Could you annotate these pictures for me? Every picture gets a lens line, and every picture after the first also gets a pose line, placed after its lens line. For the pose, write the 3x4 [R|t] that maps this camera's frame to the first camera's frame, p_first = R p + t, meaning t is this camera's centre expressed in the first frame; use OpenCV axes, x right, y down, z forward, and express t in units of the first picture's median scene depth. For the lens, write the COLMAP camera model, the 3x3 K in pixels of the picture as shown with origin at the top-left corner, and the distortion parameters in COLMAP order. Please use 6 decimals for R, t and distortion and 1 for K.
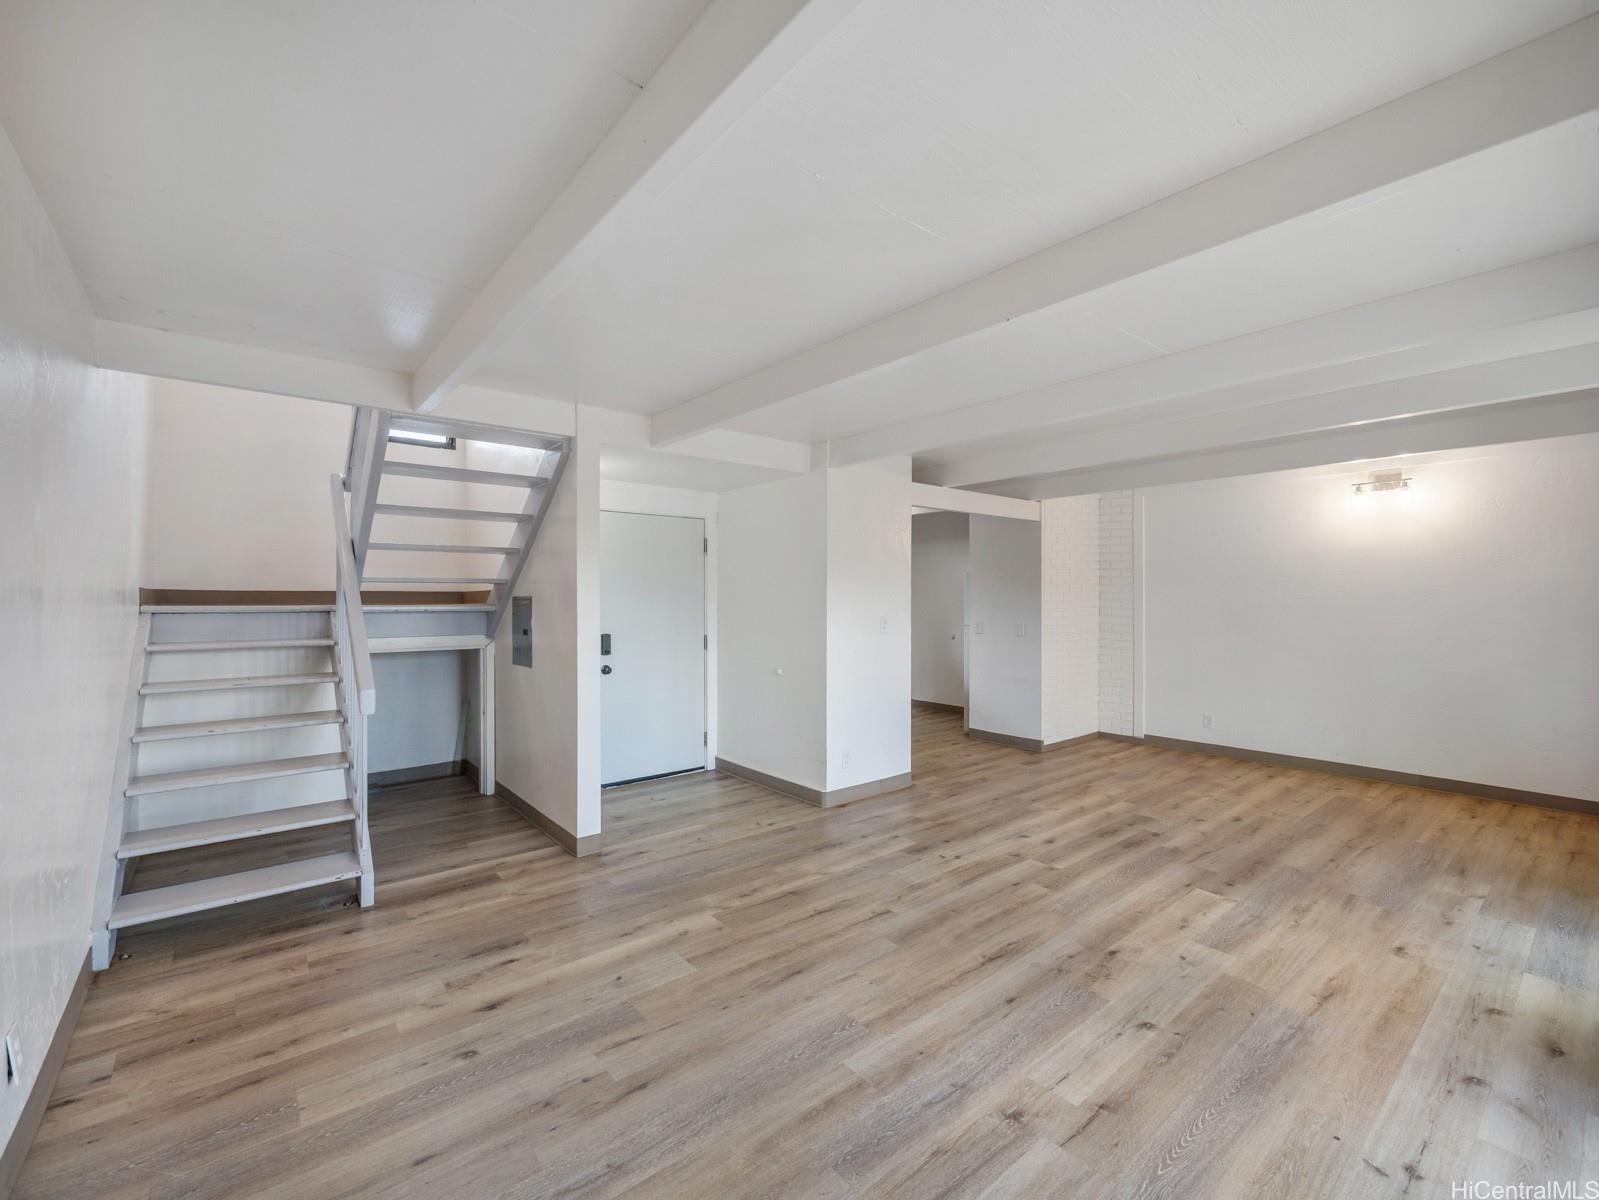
lens RADIAL K [[689.9, 0, 802.6], [0, 689.9, 591.0], [0, 0, 1]] dist [-0.007851, 0.000117]
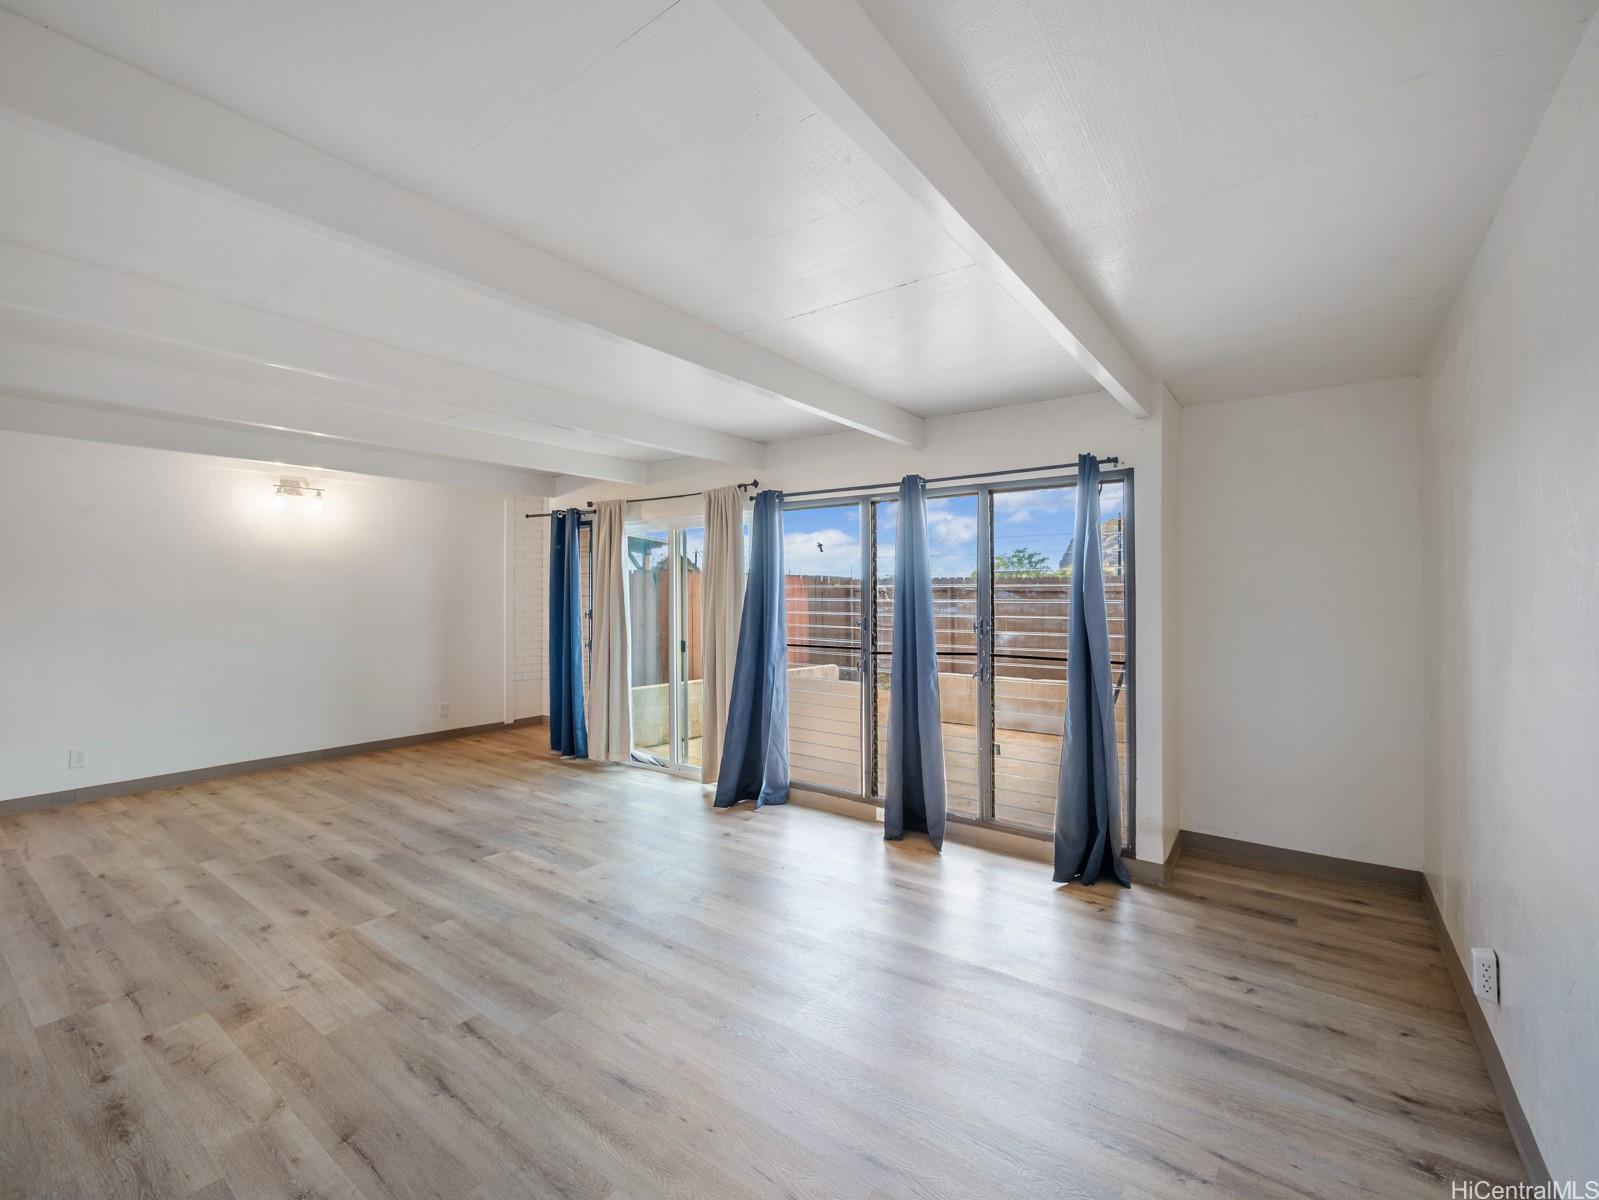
lens RADIAL K [[689.9, 0, 803.3], [0, 689.9, 598.0], [0, 0, 1]] dist [-0.007851, 0.000117]
pose [[-0.255096, -0.006996, 0.966891, -0.678029], [-0.008871, 0.999949, 0.004894, 0.002912], [-0.966875, -0.007329, -0.255145, 0.845518]]
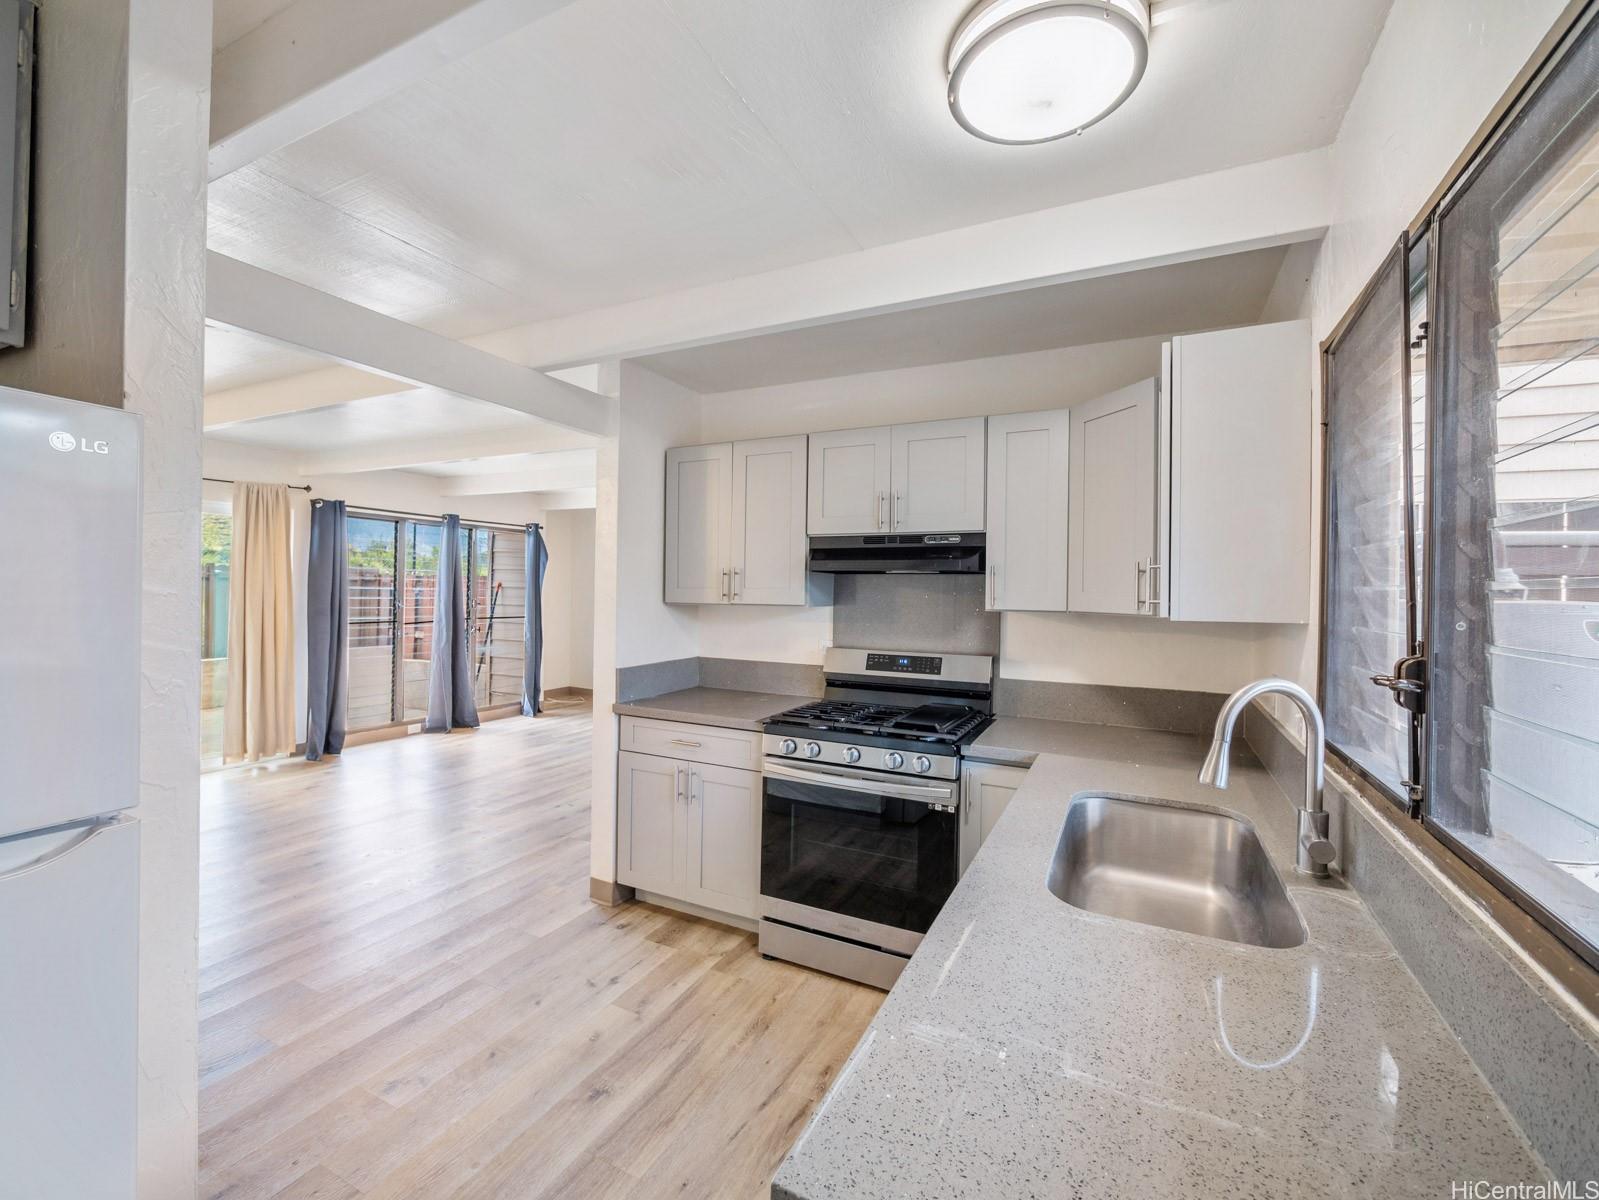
lens RADIAL K [[689.9, 0, 815.4], [0, 689.9, 590.1], [0, 0, 1]] dist [-0.007851, 0.000117]
pose [[-0.907165, -0.003557, -0.420761, 0.401103], [-0.006837, 0.999957, 0.006288, -0.001062], [0.420720, 0.008582, -0.907150, 2.743237]]
